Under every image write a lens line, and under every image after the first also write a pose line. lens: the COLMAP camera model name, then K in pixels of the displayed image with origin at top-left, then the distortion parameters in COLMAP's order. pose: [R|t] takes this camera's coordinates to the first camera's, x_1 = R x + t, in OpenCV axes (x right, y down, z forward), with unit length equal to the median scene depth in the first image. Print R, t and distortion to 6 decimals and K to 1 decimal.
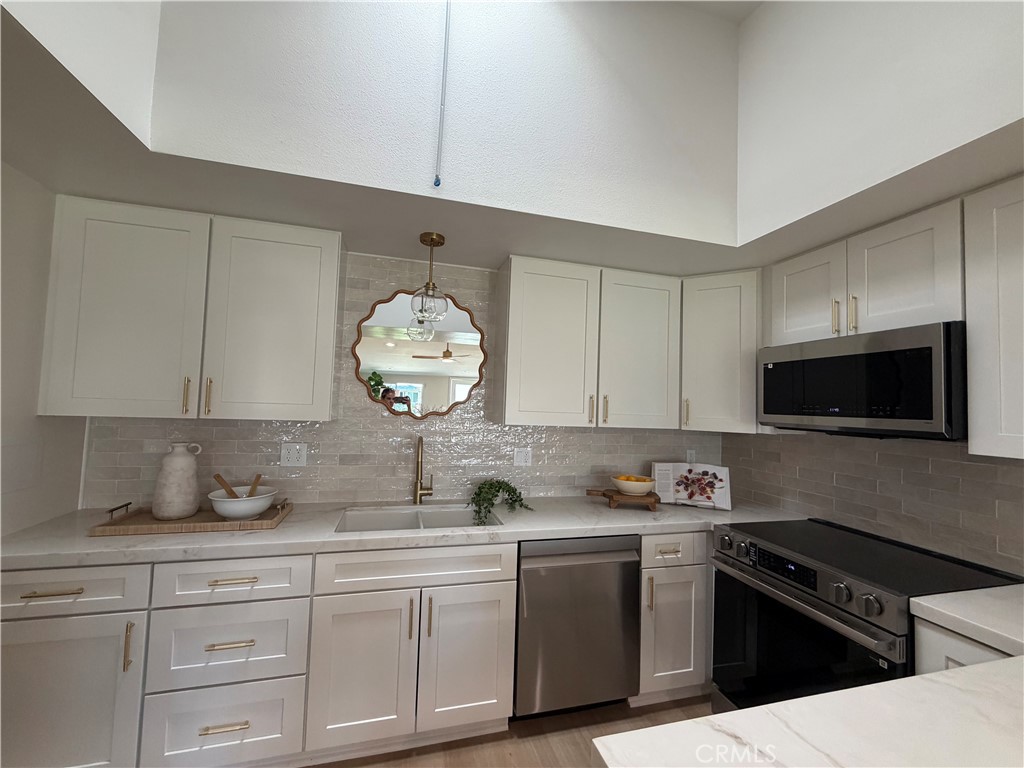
lens RADIAL K [[407.6, 0, 508.4], [0, 407.6, 385.9], [0, 0, 1]] dist [-0.001074, -0.000006]
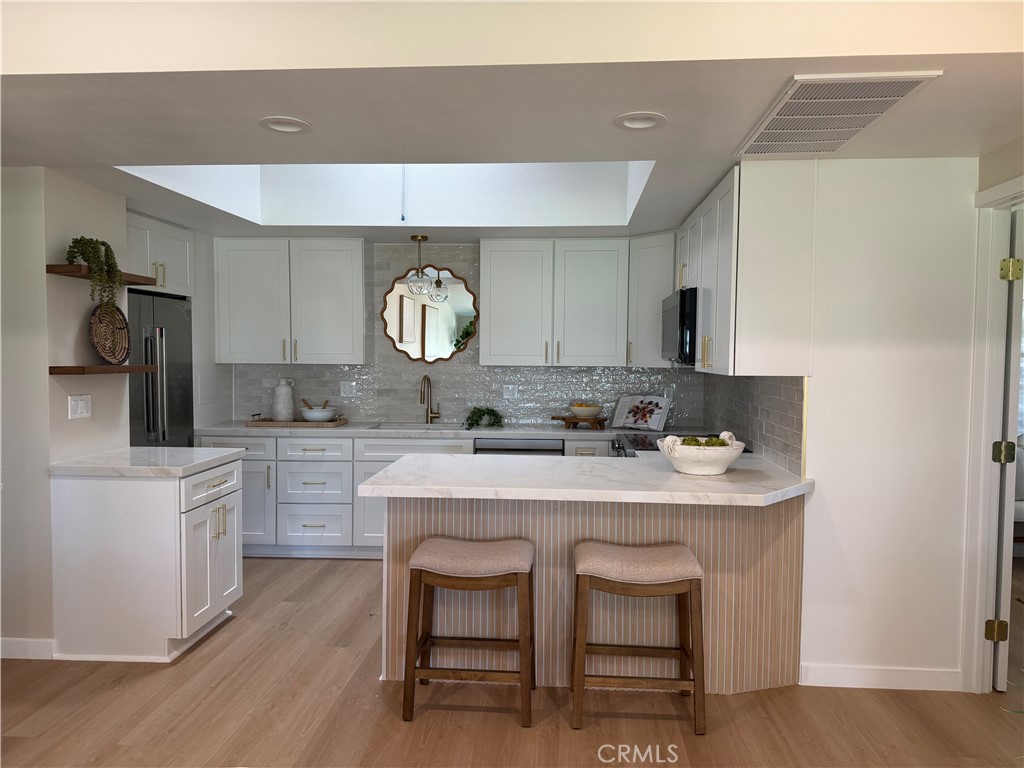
lens RADIAL K [[717.4, 0, 512.0], [0, 717.4, 384.0], [0, 0, 1]] dist [0.171121, -0.292405]
pose [[0.942315, -0.015312, -0.334378, 0.984825], [0.041642, 0.996555, 0.071716, -0.012427], [0.332128, -0.081503, 0.939706, -1.366058]]
